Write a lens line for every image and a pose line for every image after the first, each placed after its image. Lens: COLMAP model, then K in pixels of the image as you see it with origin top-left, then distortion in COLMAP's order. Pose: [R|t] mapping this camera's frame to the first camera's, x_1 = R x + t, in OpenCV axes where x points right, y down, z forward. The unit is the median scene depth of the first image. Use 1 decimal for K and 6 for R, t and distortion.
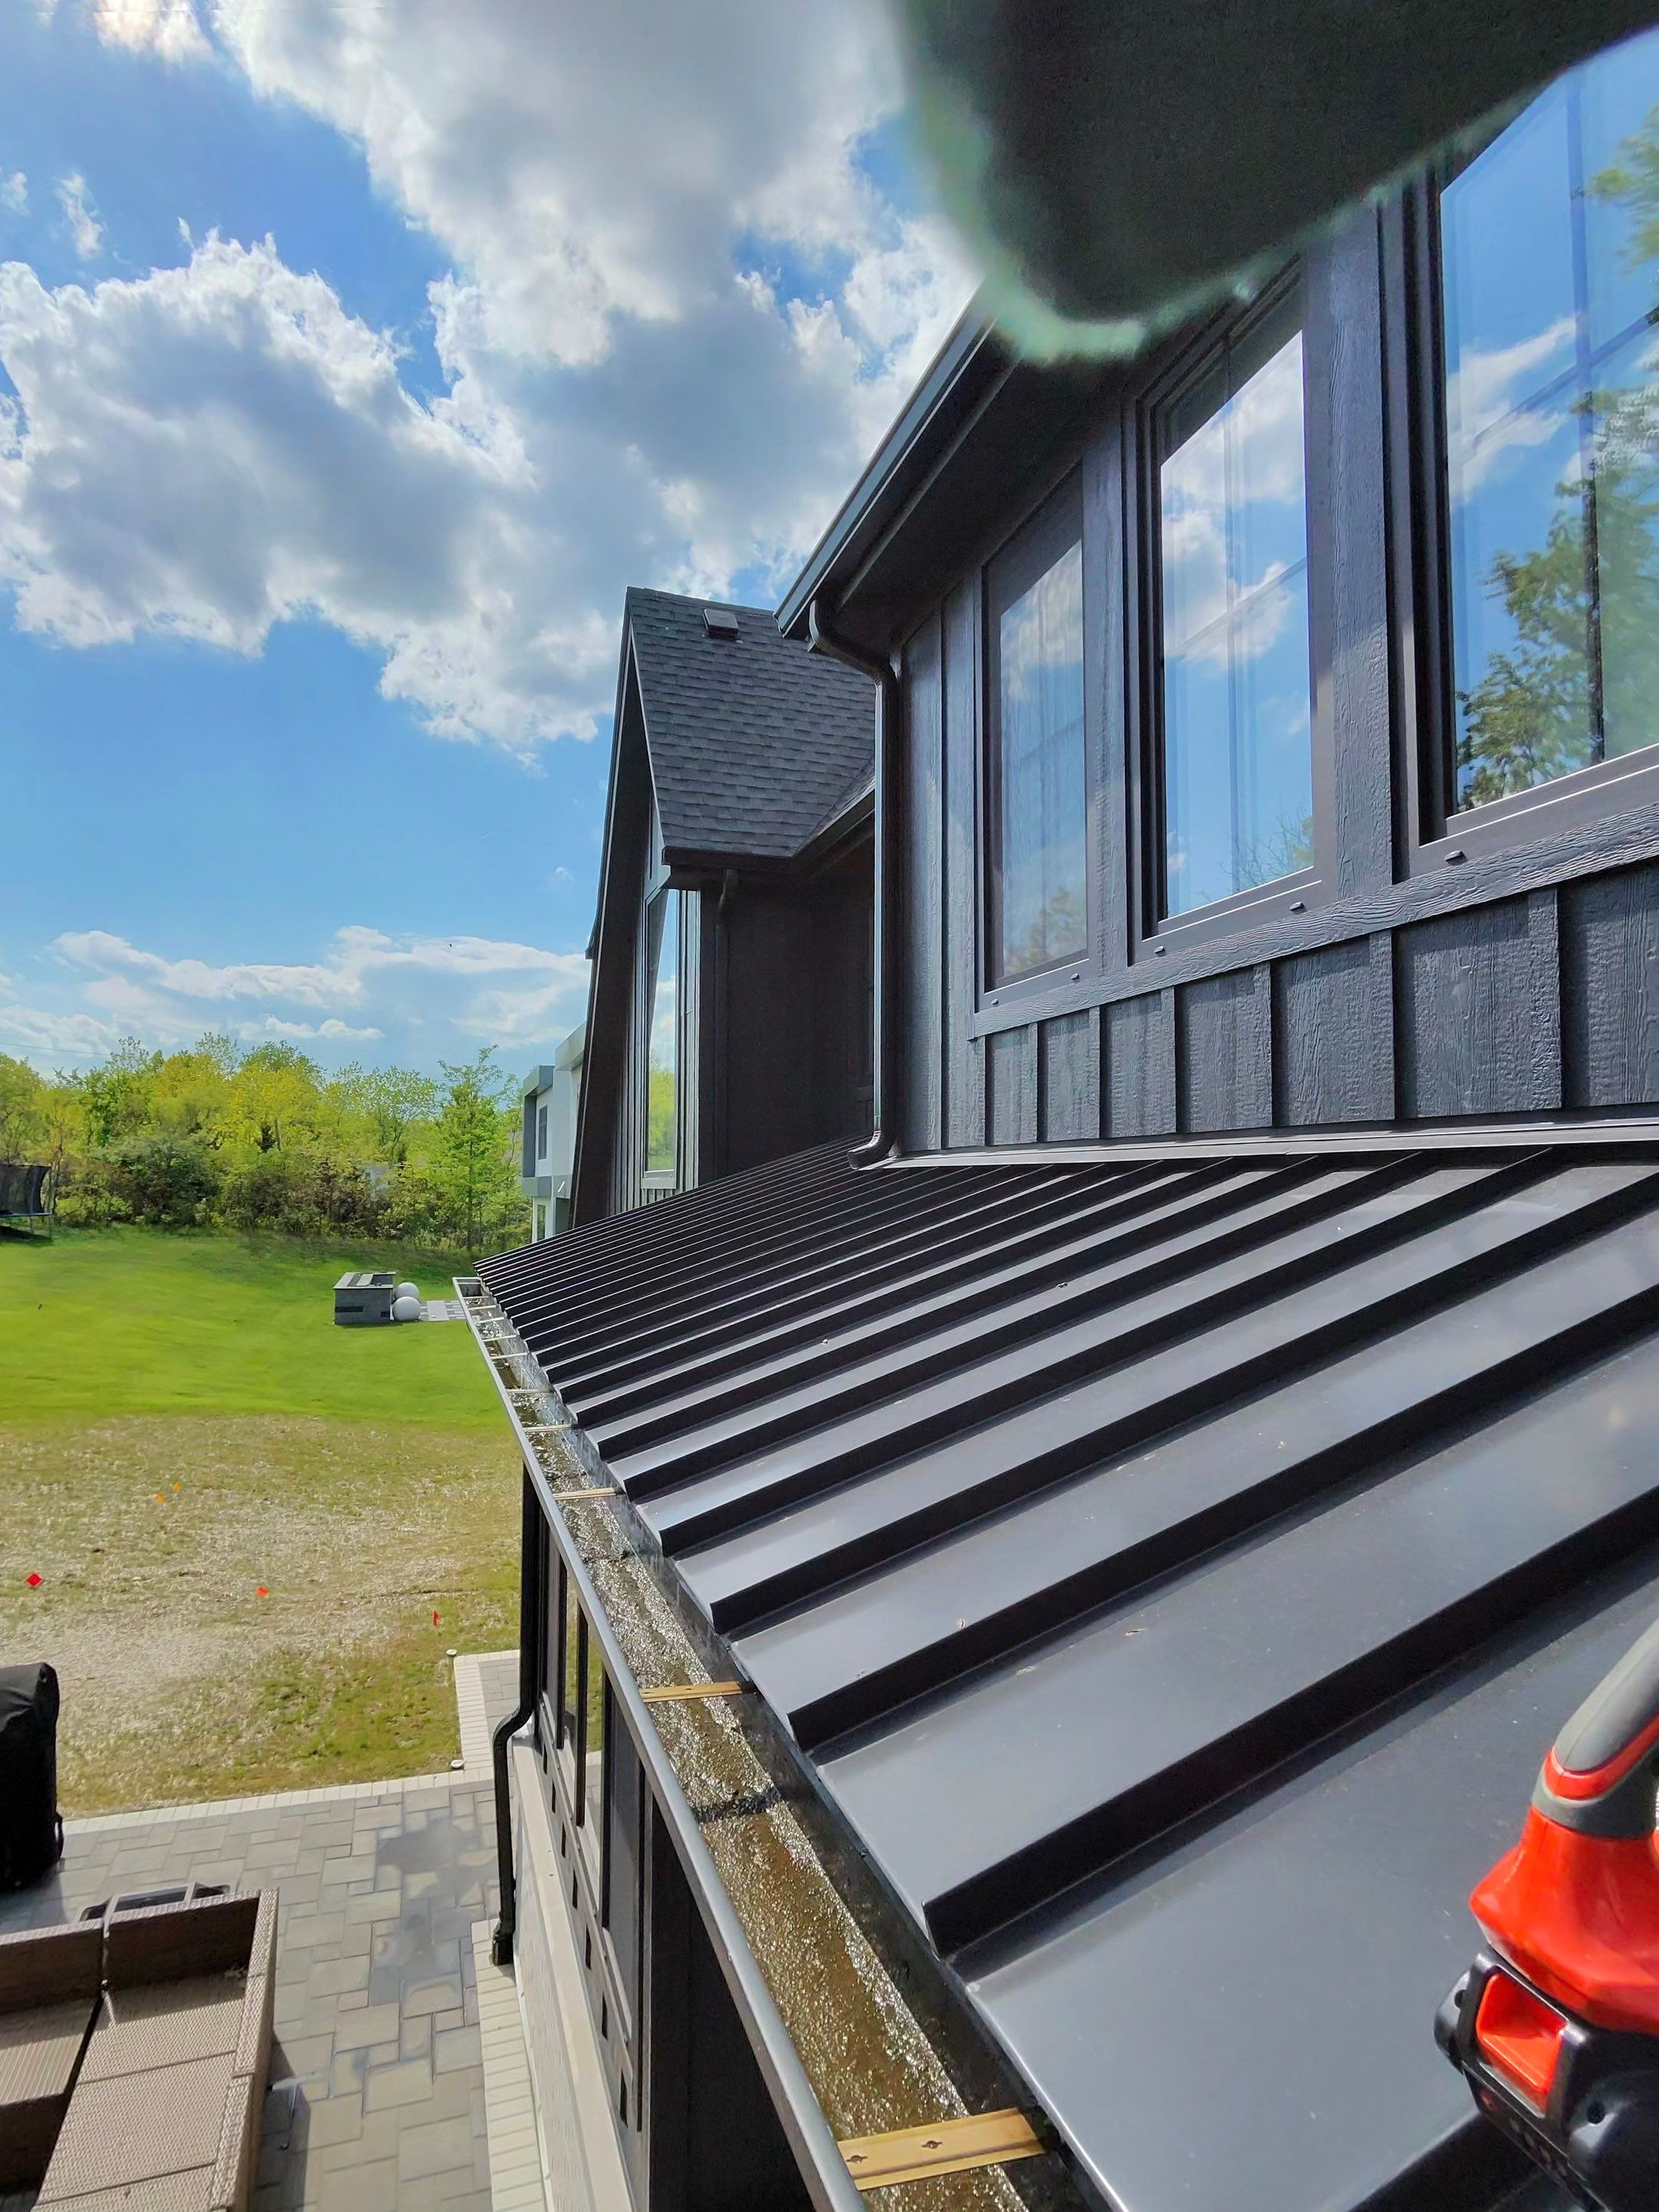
lens RADIAL K [[1342.1, 0, 835.5], [0, 1342.1, 1123.2], [0, 0, 1]] dist [-0.000649, 0.000140]
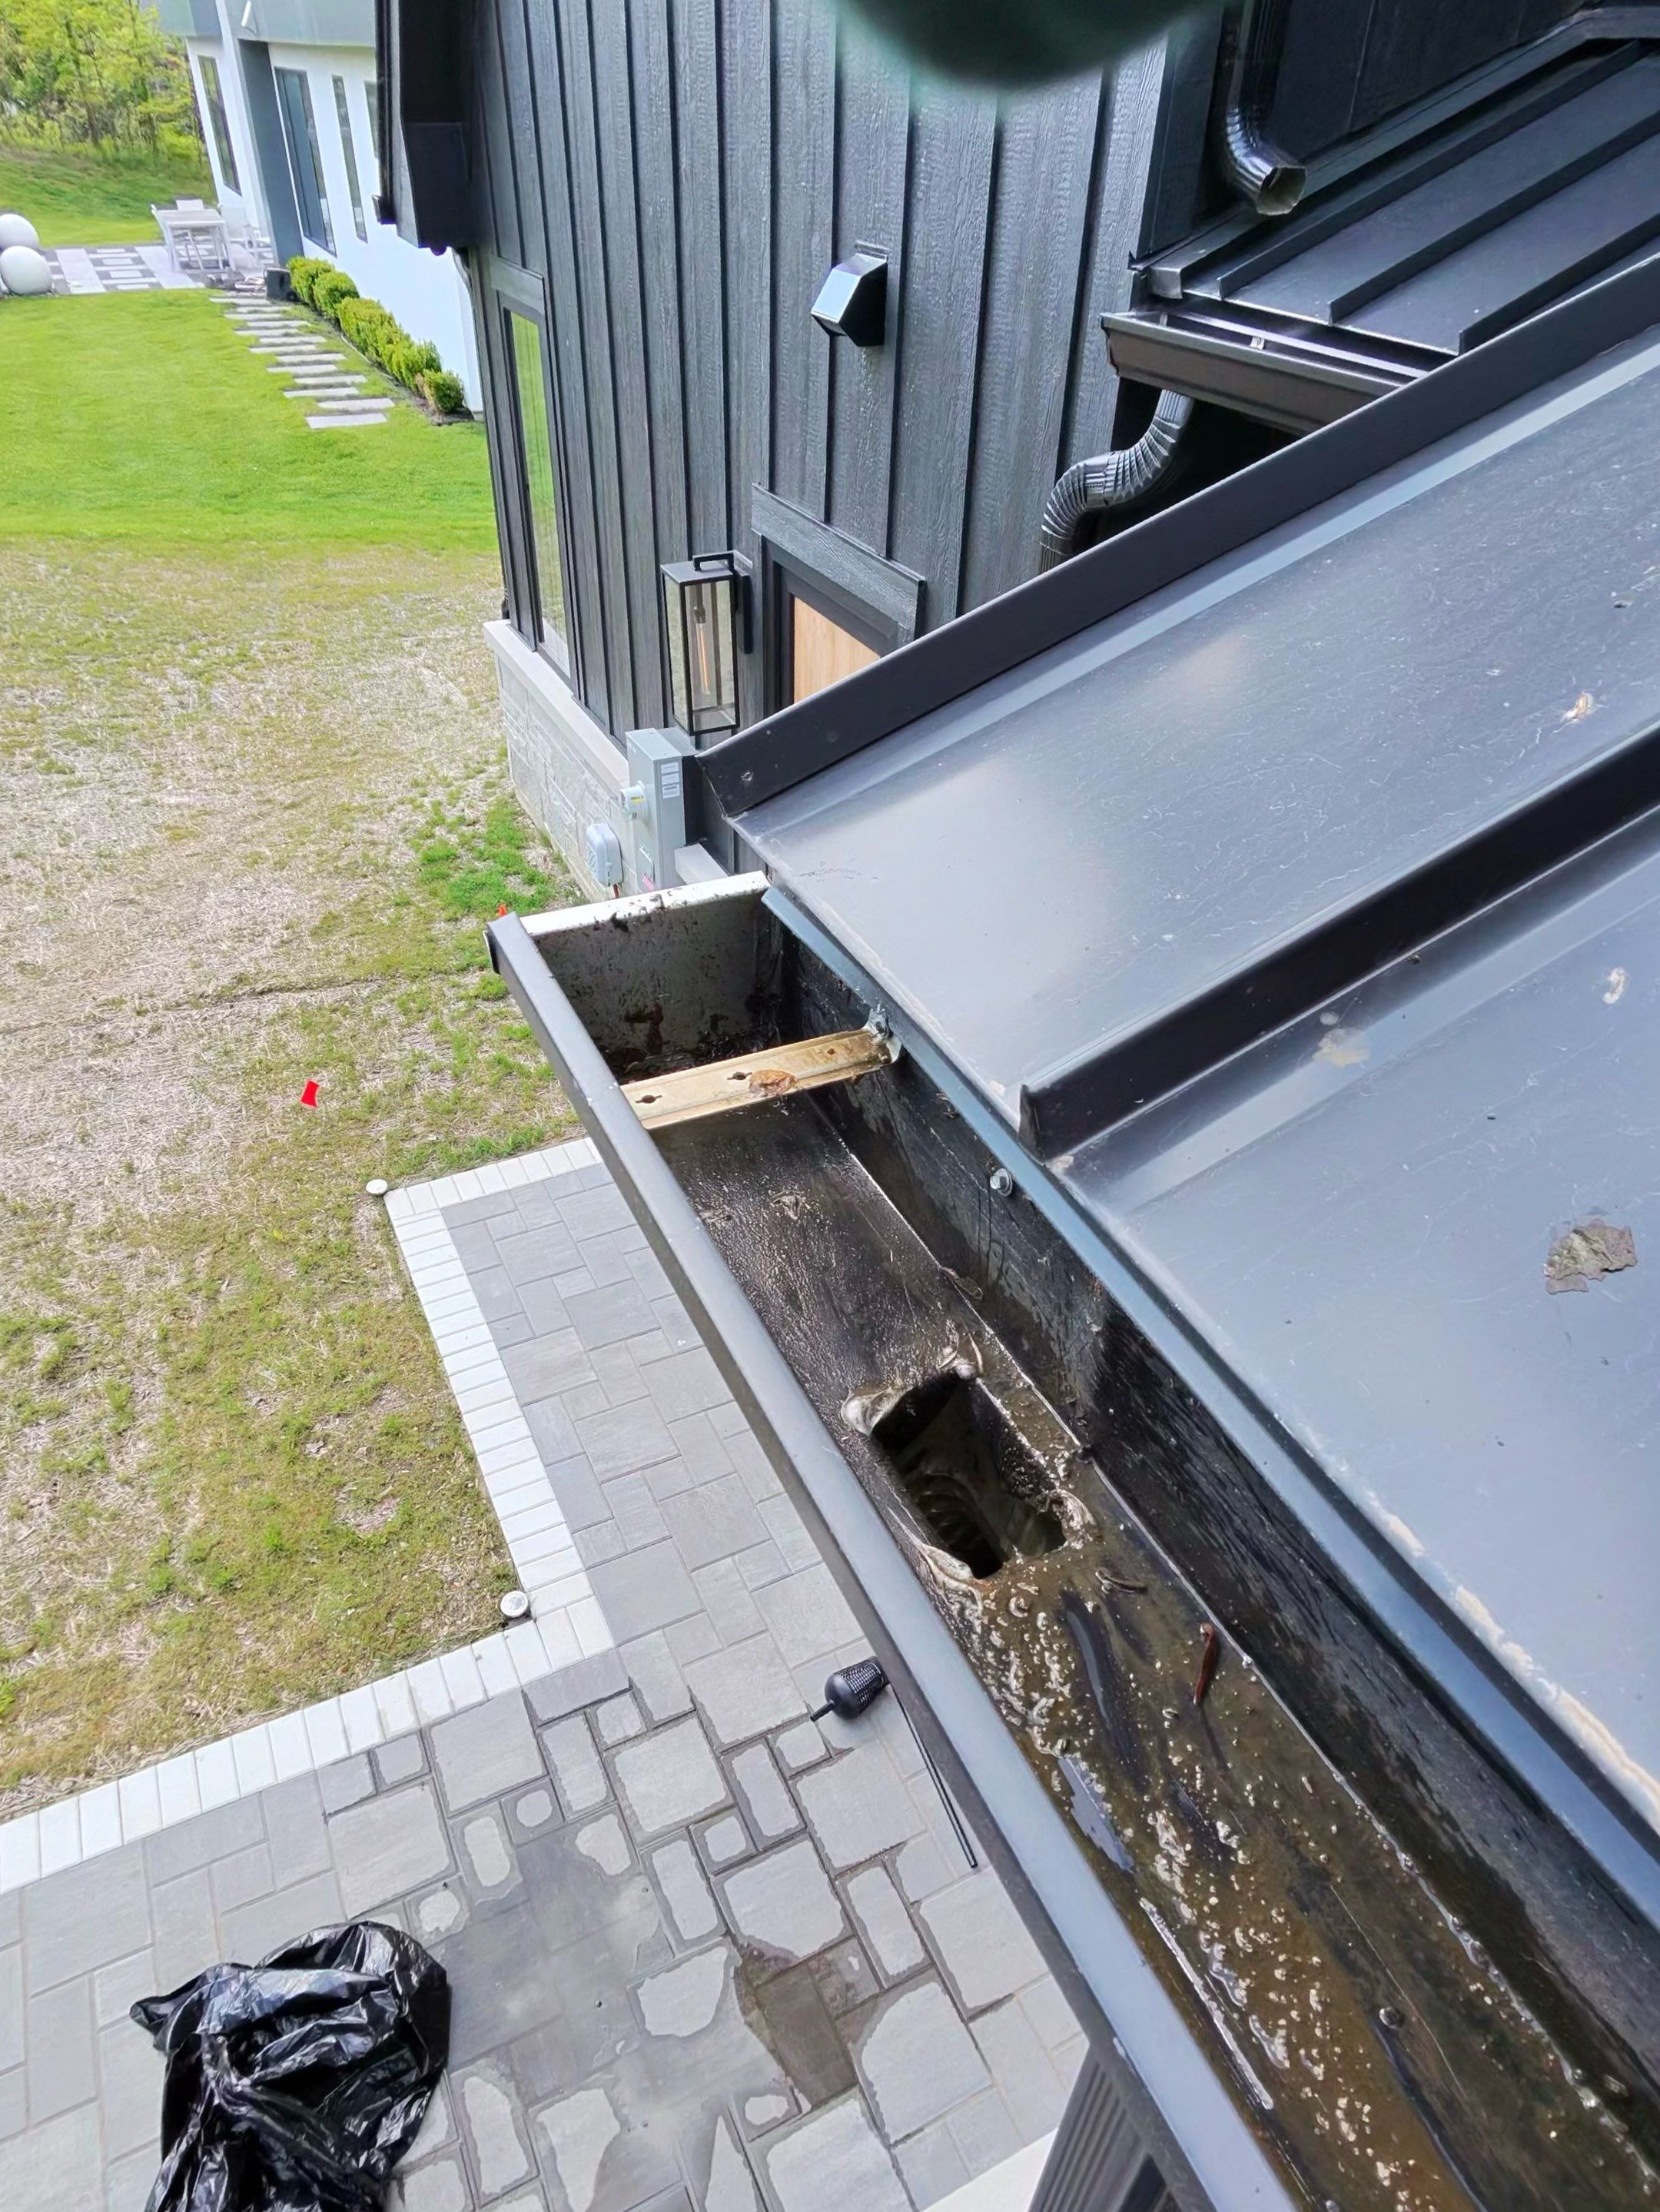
lens RADIAL K [[1342.2, 0, 836.0], [0, 1342.2, 1123.2], [0, 0, 1]] dist [-0.000649, 0.000140]
pose [[0.987307, -0.079421, 0.137542, -0.153657], [-0.031502, 0.750866, 0.659702, 0.036722], [-0.155670, -0.655661, 0.738834, 0.517617]]
